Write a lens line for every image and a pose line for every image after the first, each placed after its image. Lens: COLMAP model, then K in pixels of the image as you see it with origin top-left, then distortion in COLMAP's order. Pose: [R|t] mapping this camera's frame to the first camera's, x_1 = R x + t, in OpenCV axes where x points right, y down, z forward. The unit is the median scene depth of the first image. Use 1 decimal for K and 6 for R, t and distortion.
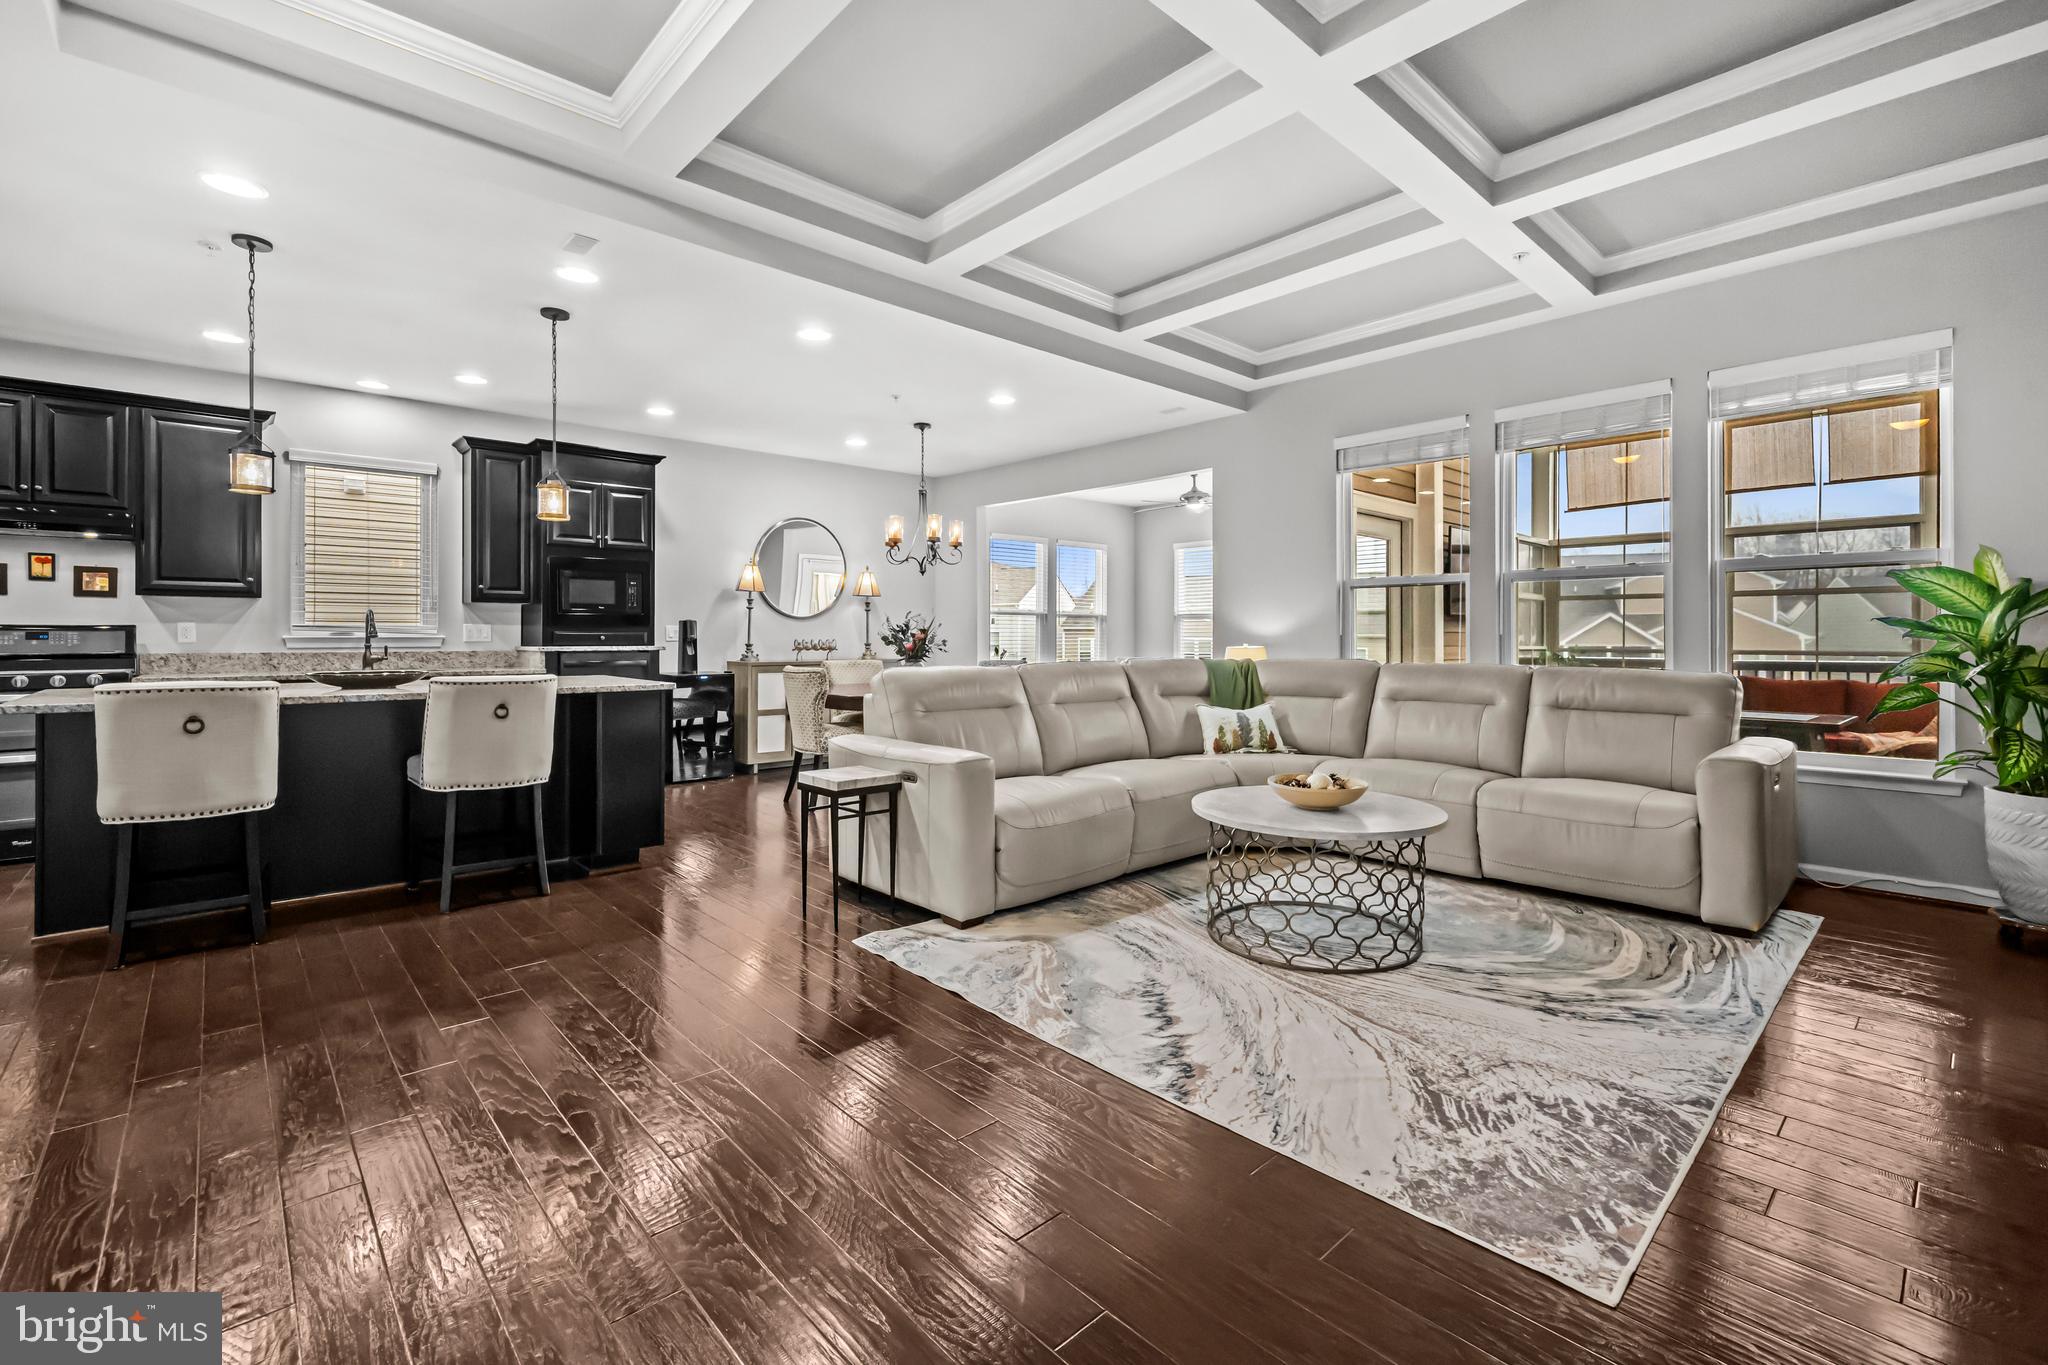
lens RADIAL K [[873.9, 0, 1027.3], [0, 873.9, 637.7], [0, 0, 1]] dist [-0.002420, 0.000133]
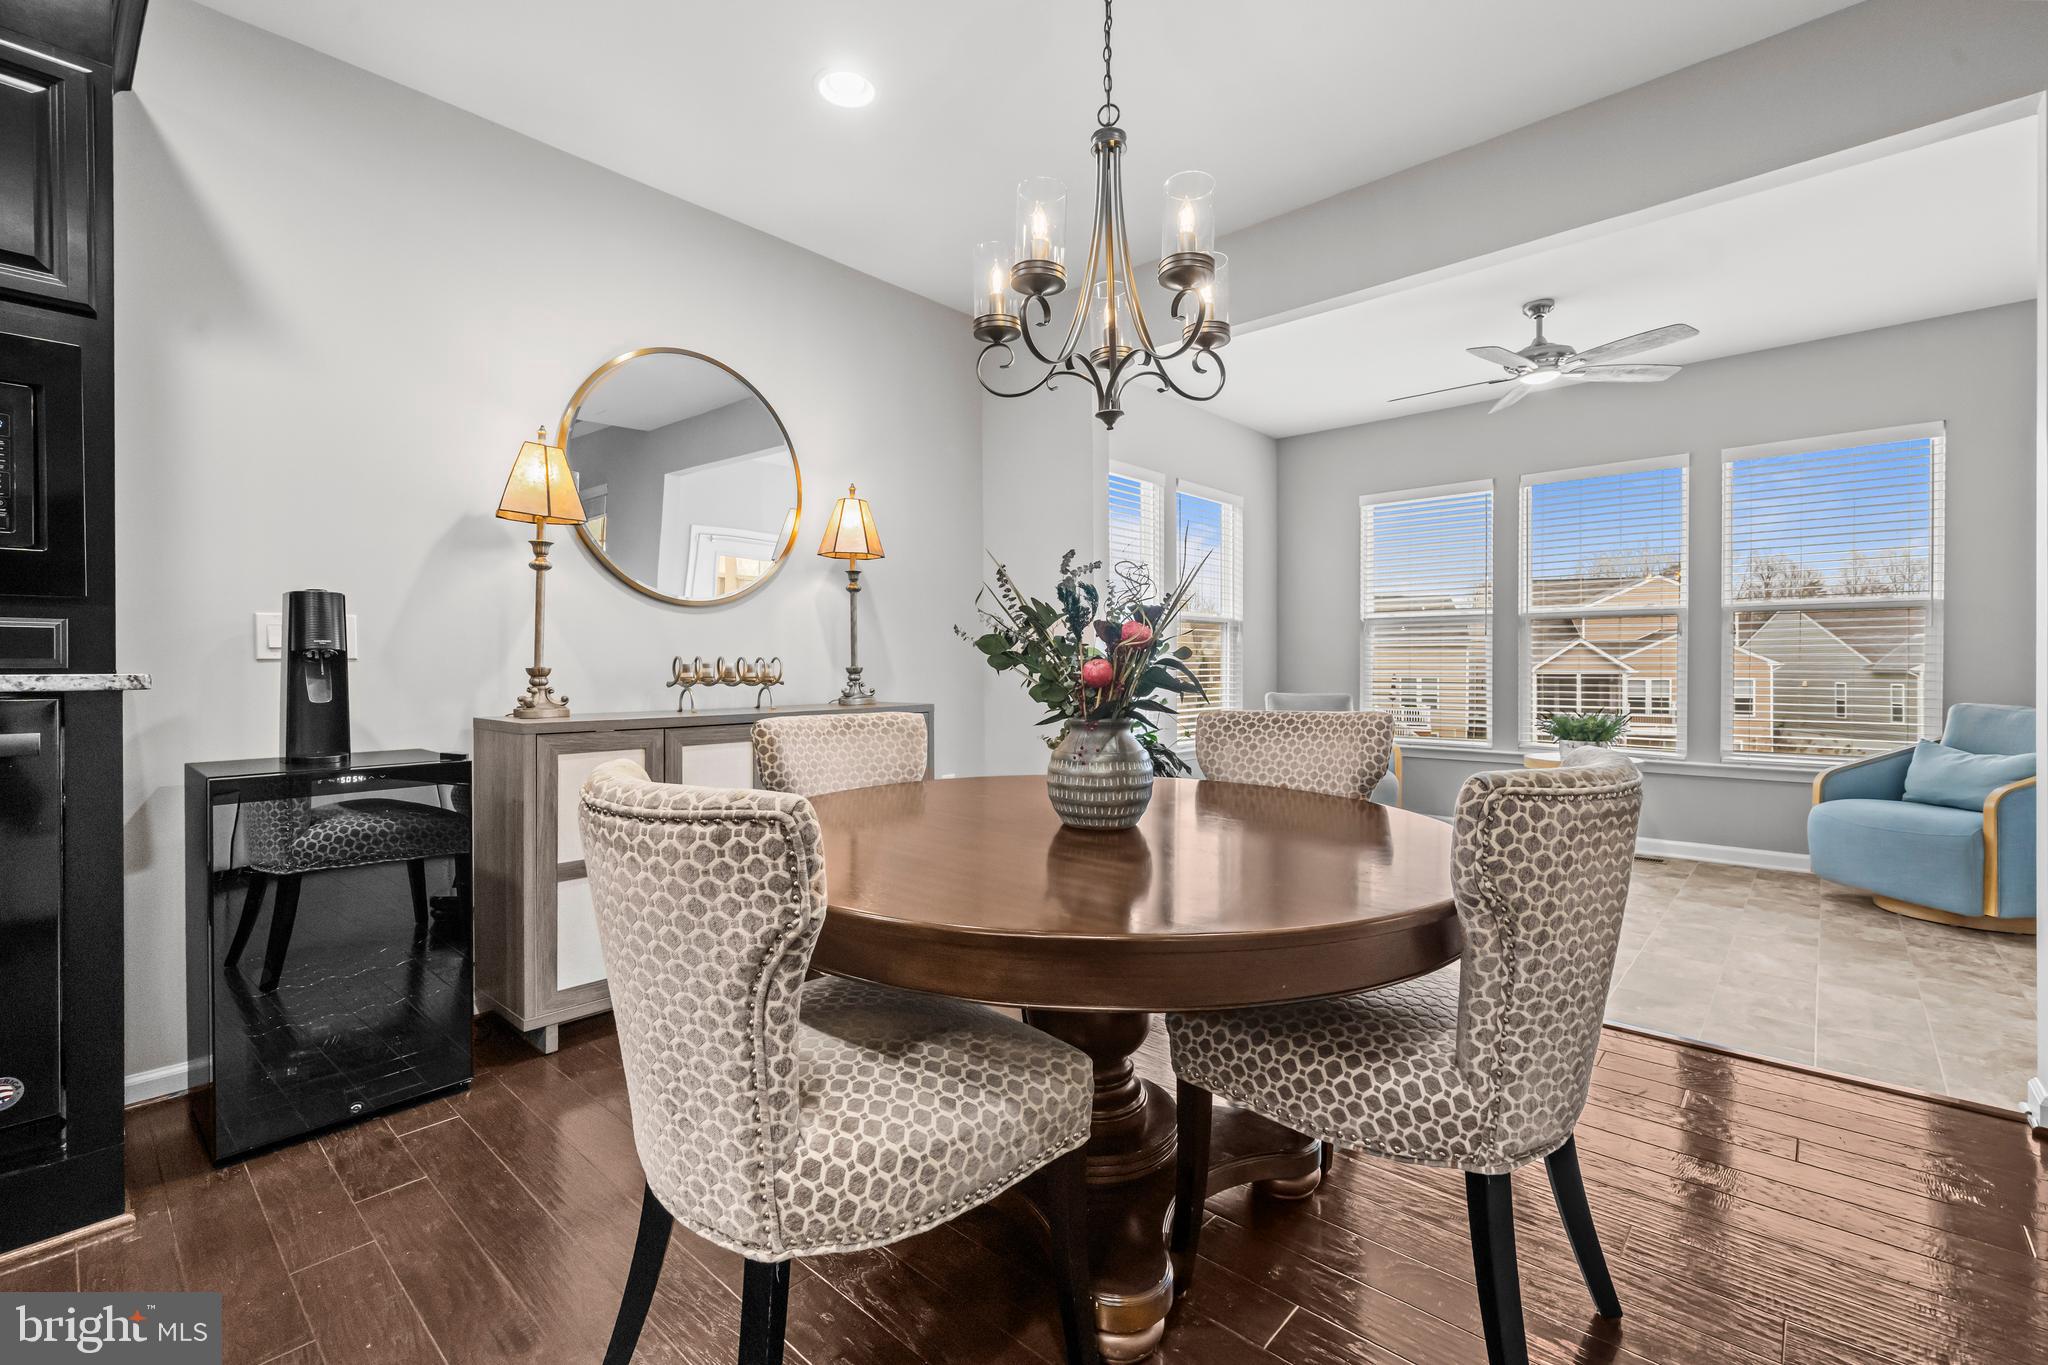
lens RADIAL K [[848.4, 0, 998.2], [0, 848.4, 672.8], [0, 0, 1]] dist [-0.000347, -0.000141]
pose [[0.996777, -0.004296, 0.080110, -0.247640], [0.003770, 0.999970, 0.006713, 0.011047], [-0.080136, -0.006390, 0.996763, 0.992419]]
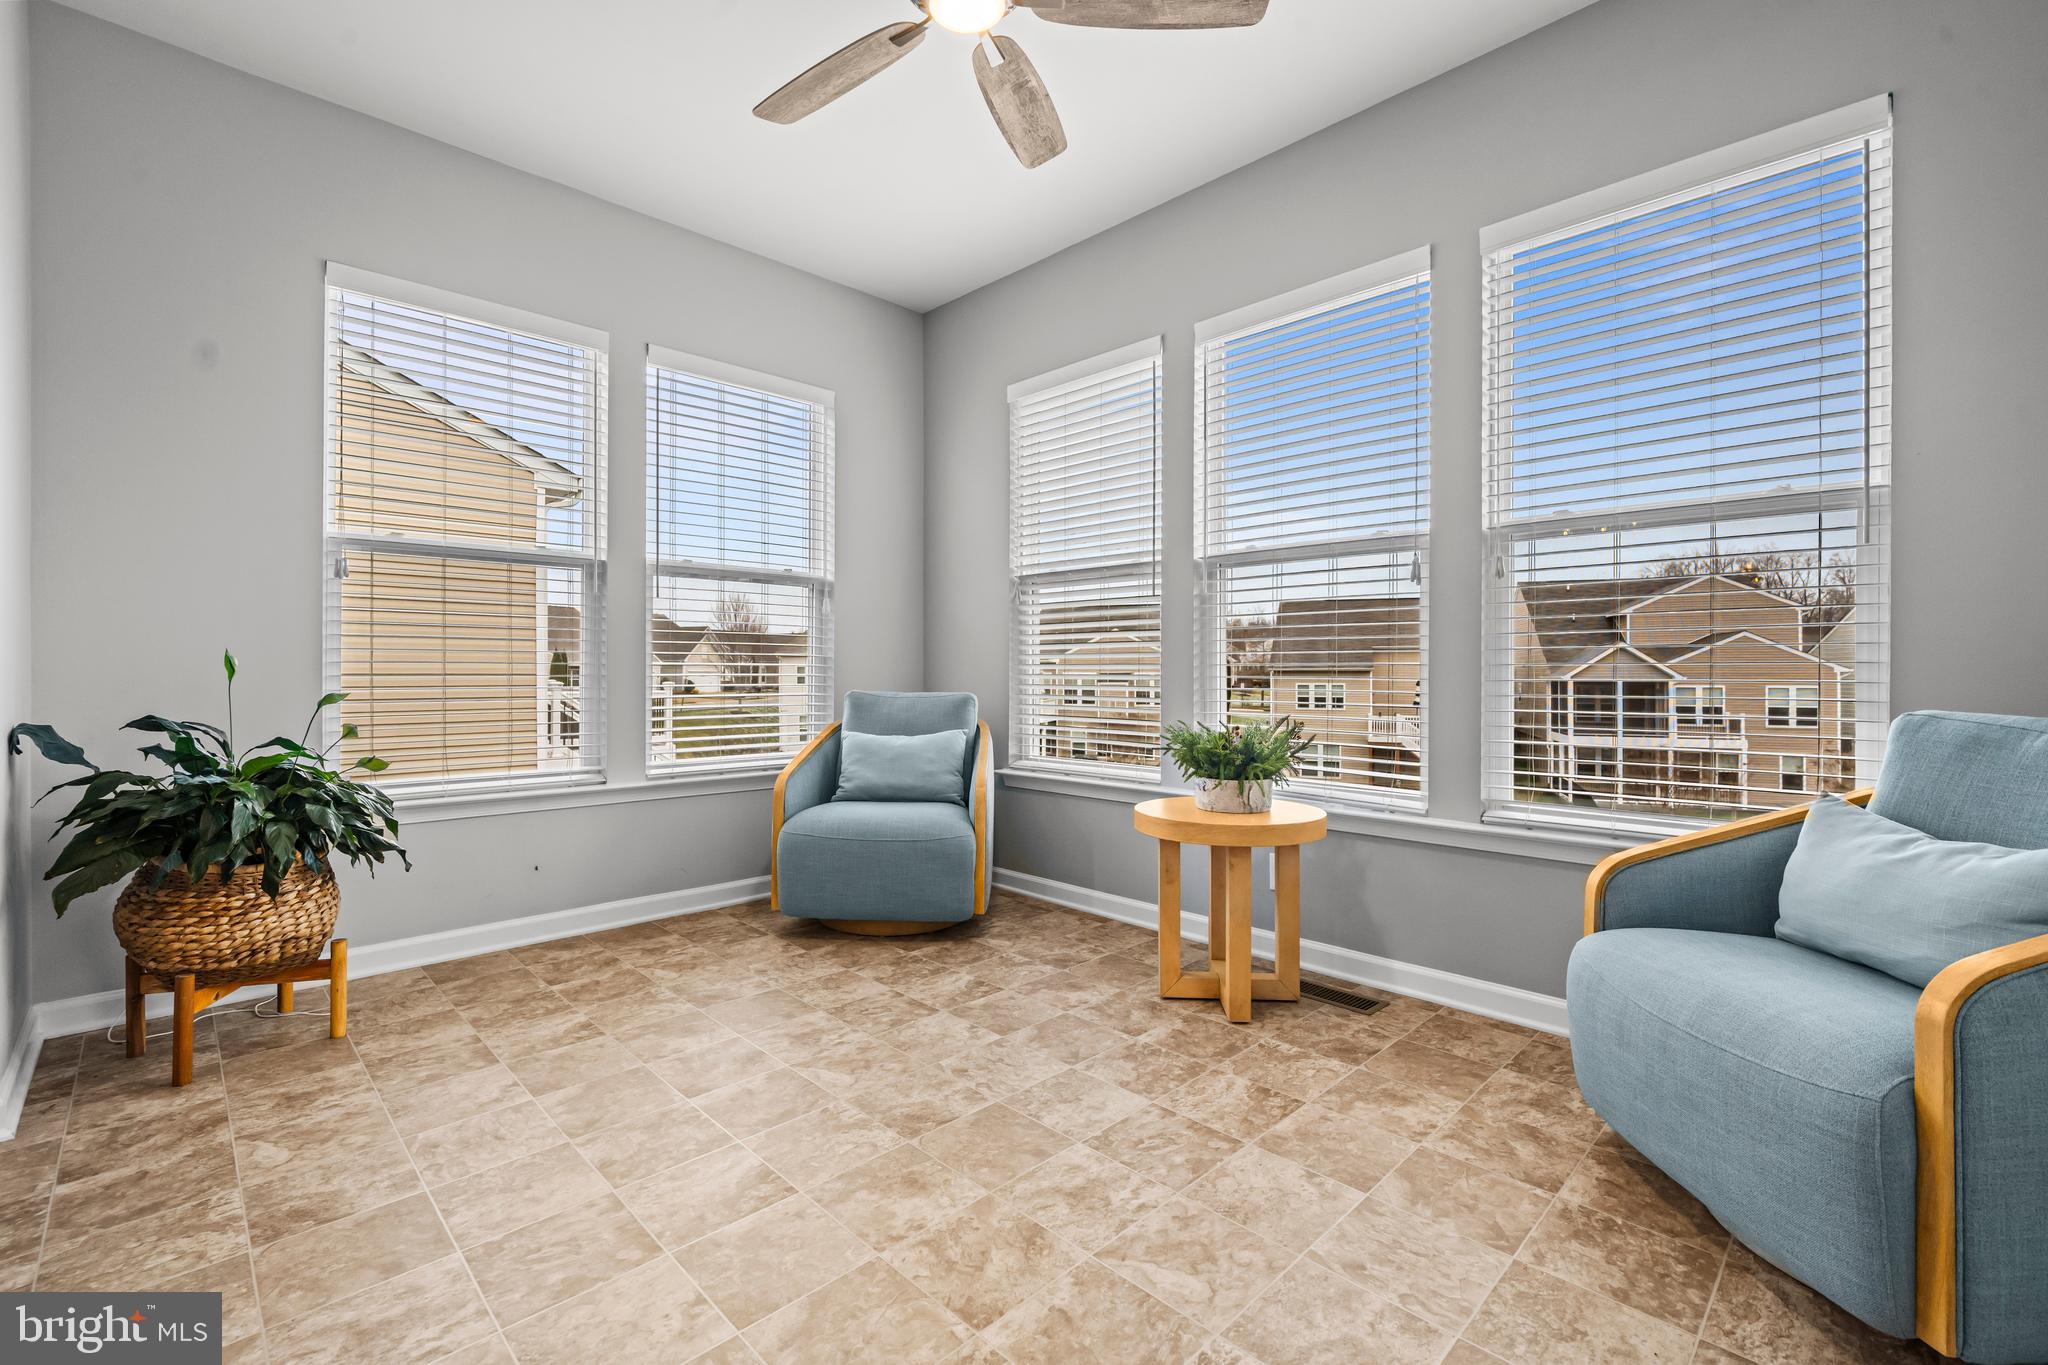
lens RADIAL K [[848.4, 0, 998.2], [0, 848.4, 672.8], [0, 0, 1]] dist [-0.000347, -0.000141]
pose [[0.999745, 0.000725, 0.022559, 0.335020], [-0.000682, 0.999998, -0.001913, 0.033776], [-0.022560, 0.001897, 0.999744, 1.378333]]
